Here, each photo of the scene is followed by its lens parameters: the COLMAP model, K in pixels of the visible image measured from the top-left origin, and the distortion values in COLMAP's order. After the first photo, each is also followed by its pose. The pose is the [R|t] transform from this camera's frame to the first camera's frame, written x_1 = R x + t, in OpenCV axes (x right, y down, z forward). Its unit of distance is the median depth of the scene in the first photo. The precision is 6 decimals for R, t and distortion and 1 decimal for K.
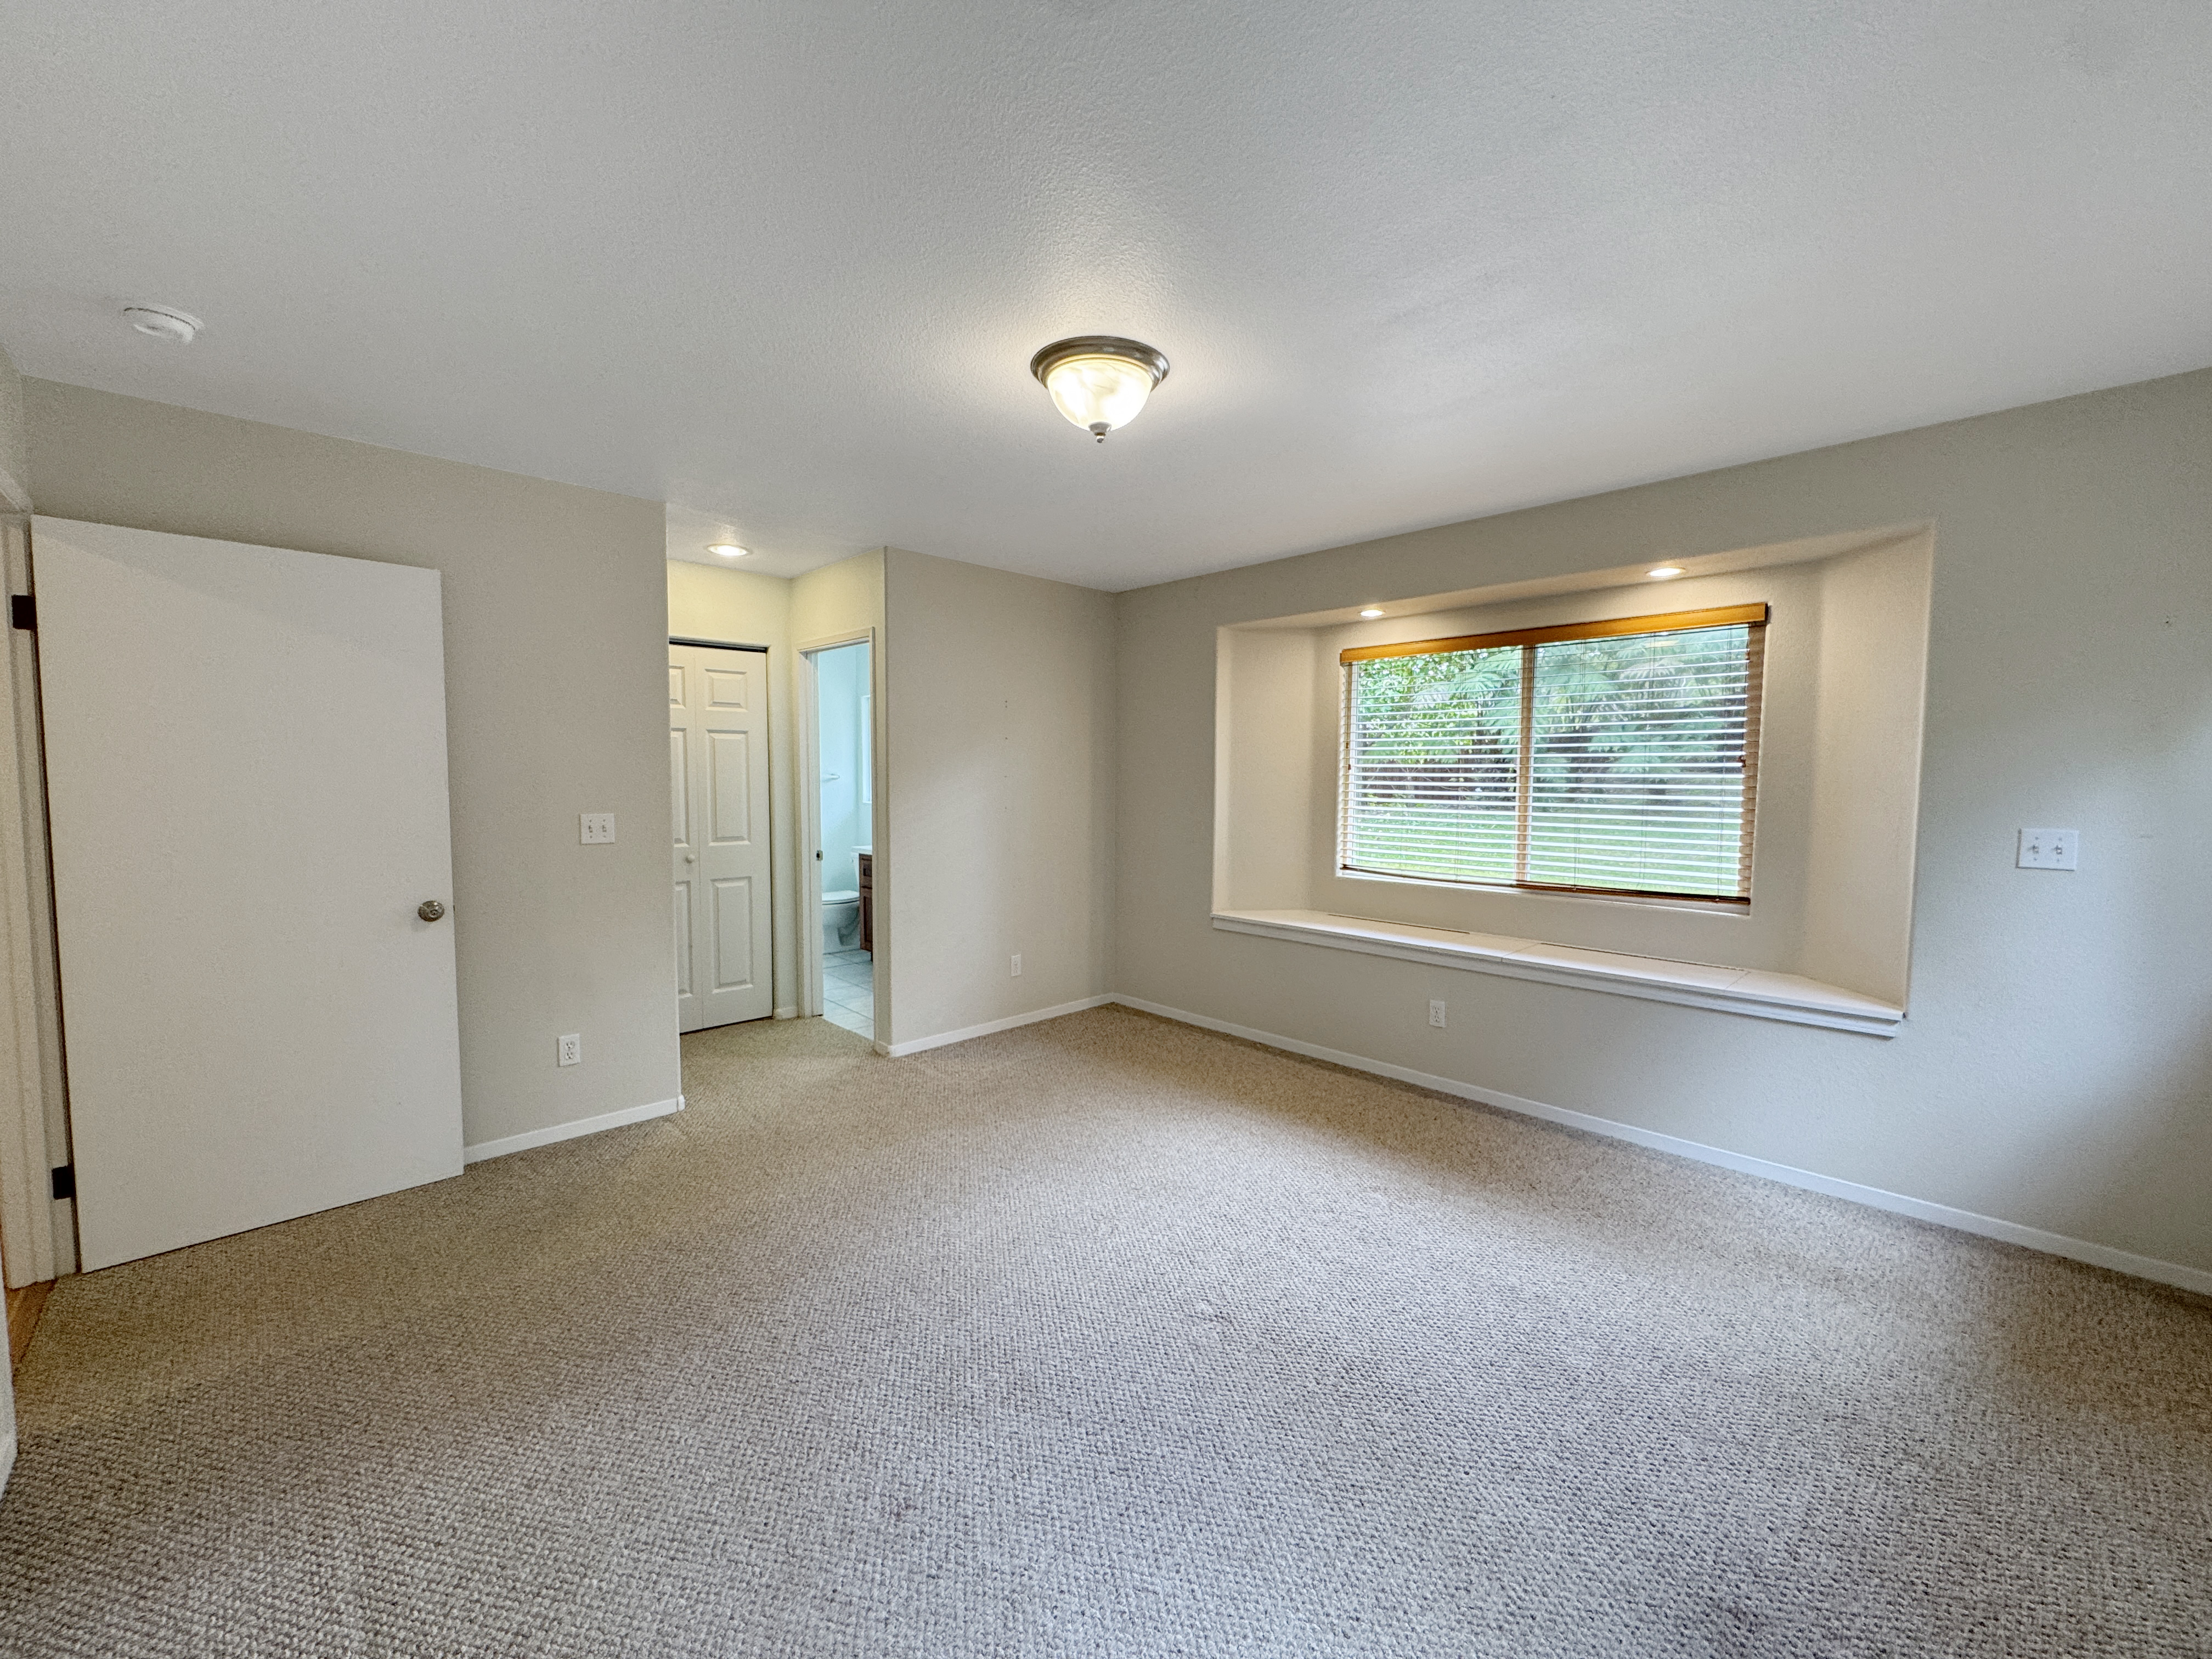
lens RADIAL K [[890.2, 0, 1105.2], [0, 890.2, 829.8], [0, 0, 1]] dist [0.000662, 0.000542]
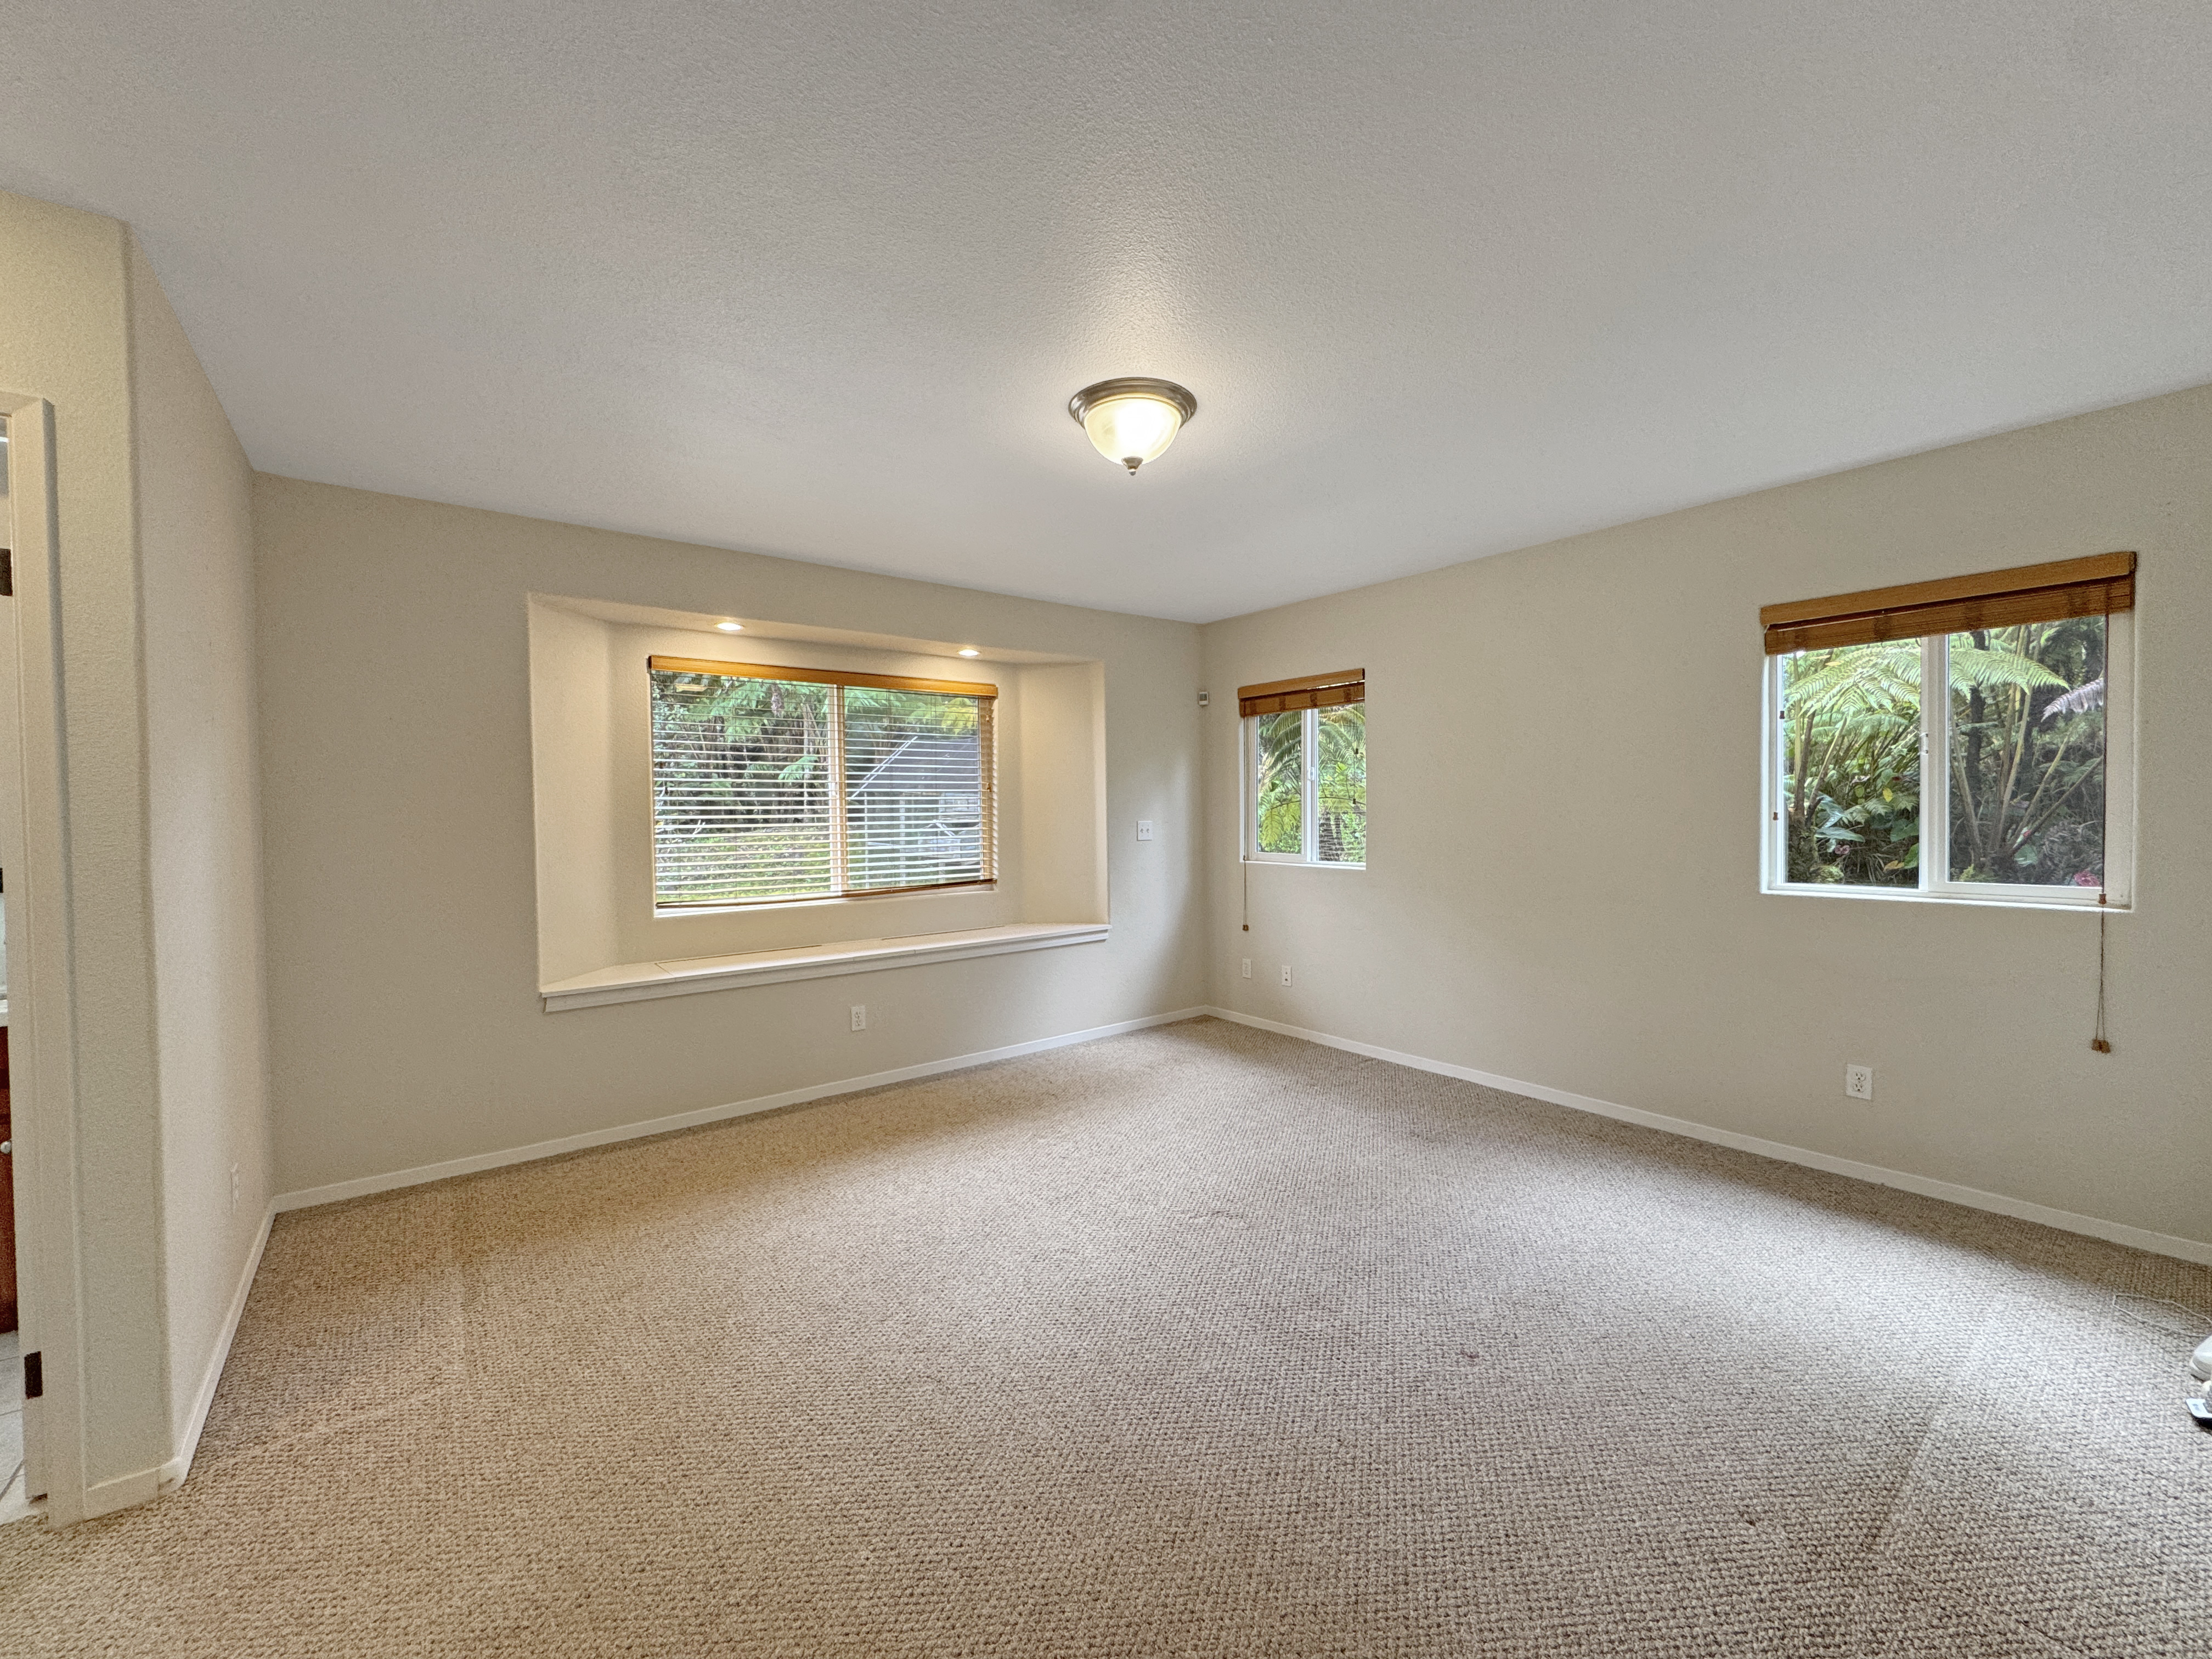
lens RADIAL K [[890.2, 0, 1105.7], [0, 890.2, 829.0], [0, 0, 1]] dist [0.000662, 0.000542]
pose [[0.095285, -0.026793, 0.995089, -0.678318], [0.075606, 0.996945, 0.019603, -0.020094], [-0.992575, 0.073367, 0.097020, 0.596344]]
